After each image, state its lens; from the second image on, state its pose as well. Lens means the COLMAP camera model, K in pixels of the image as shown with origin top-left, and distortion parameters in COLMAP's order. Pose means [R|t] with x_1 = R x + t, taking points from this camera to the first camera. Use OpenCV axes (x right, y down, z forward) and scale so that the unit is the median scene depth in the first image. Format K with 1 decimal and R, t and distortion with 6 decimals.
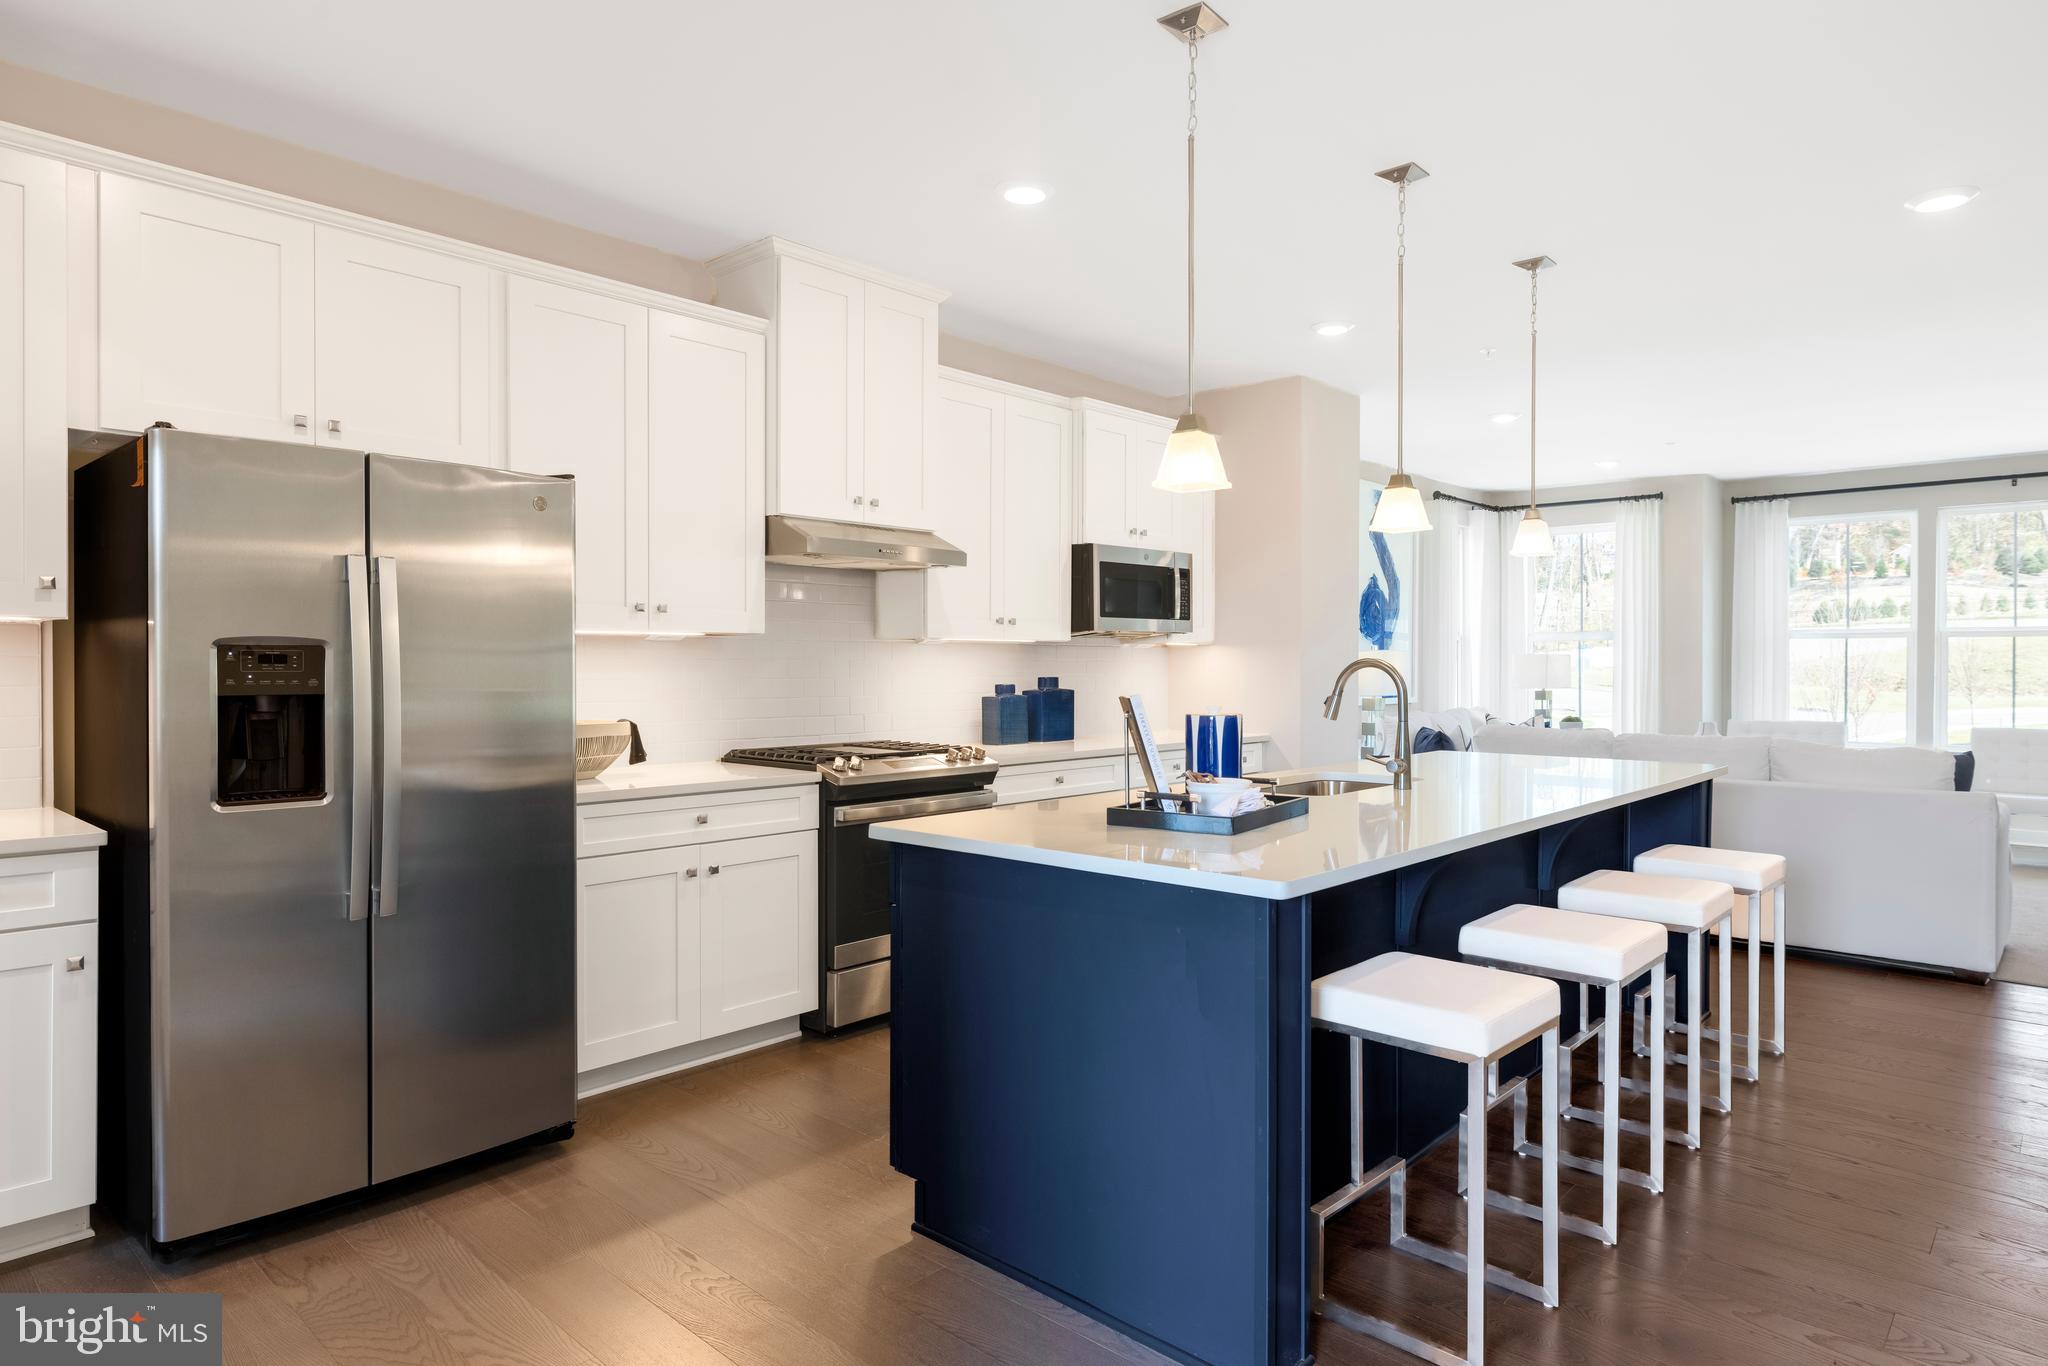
lens RADIAL K [[1187.2, 0, 1024.0], [0, 1187.2, 683.0], [0, 0, 1]] dist [0.004365, 0.000574]
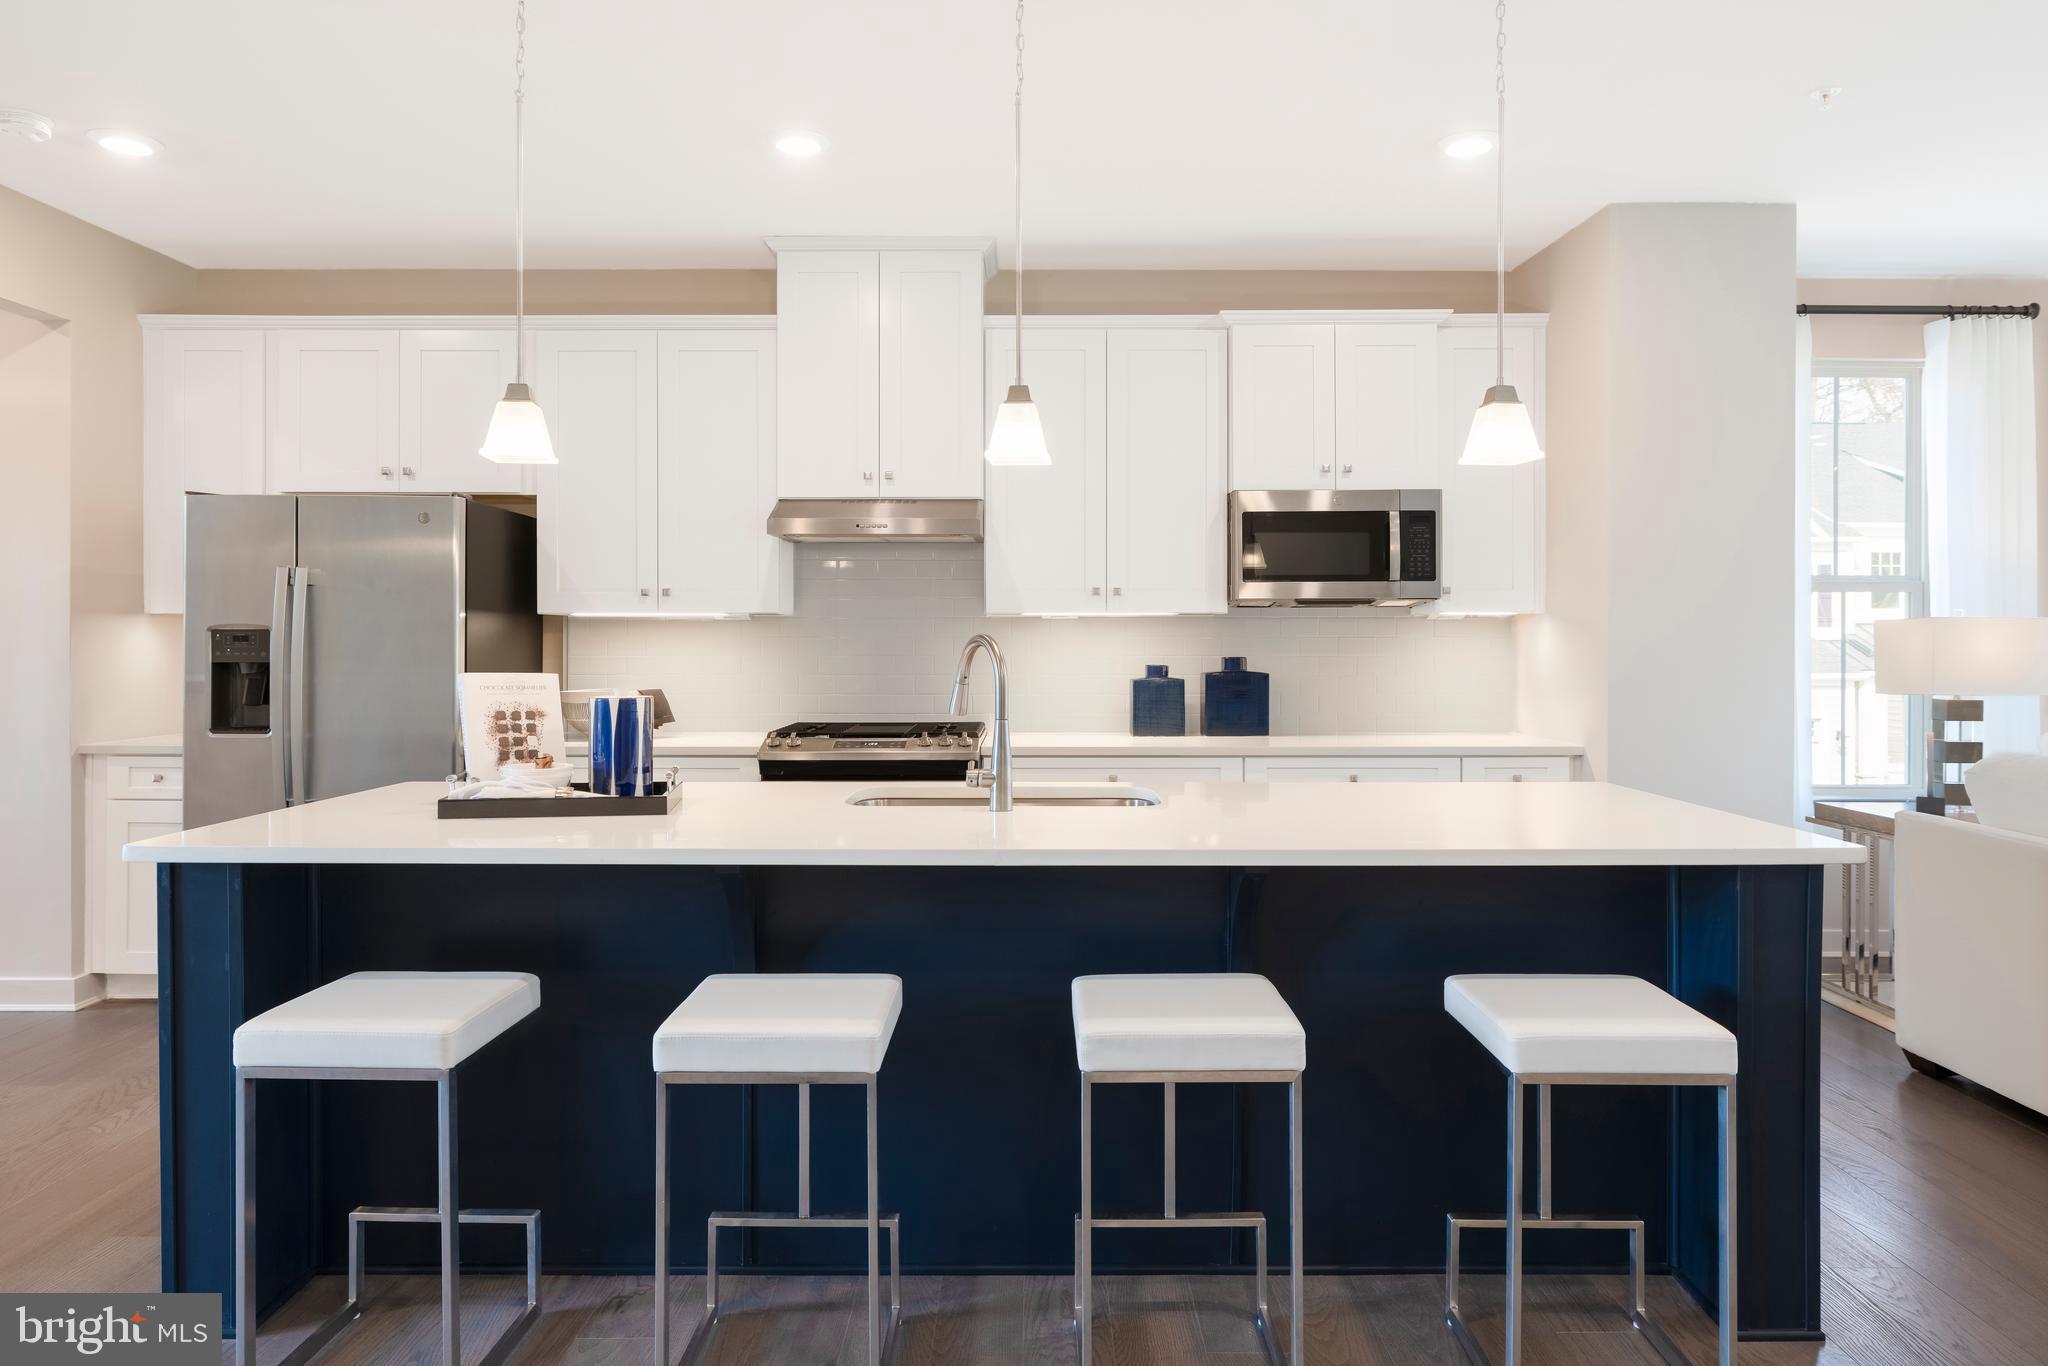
lens RADIAL K [[1318.8, 0, 1028.4], [0, 1318.8, 650.2], [0, 0, 1]] dist [-0.003216, -0.000866]
pose [[0.676080, 0.005611, -0.736807, 0.657103], [-0.010630, 0.999941, -0.002139, -0.006671], [0.736751, 0.009279, 0.676100, 0.313389]]
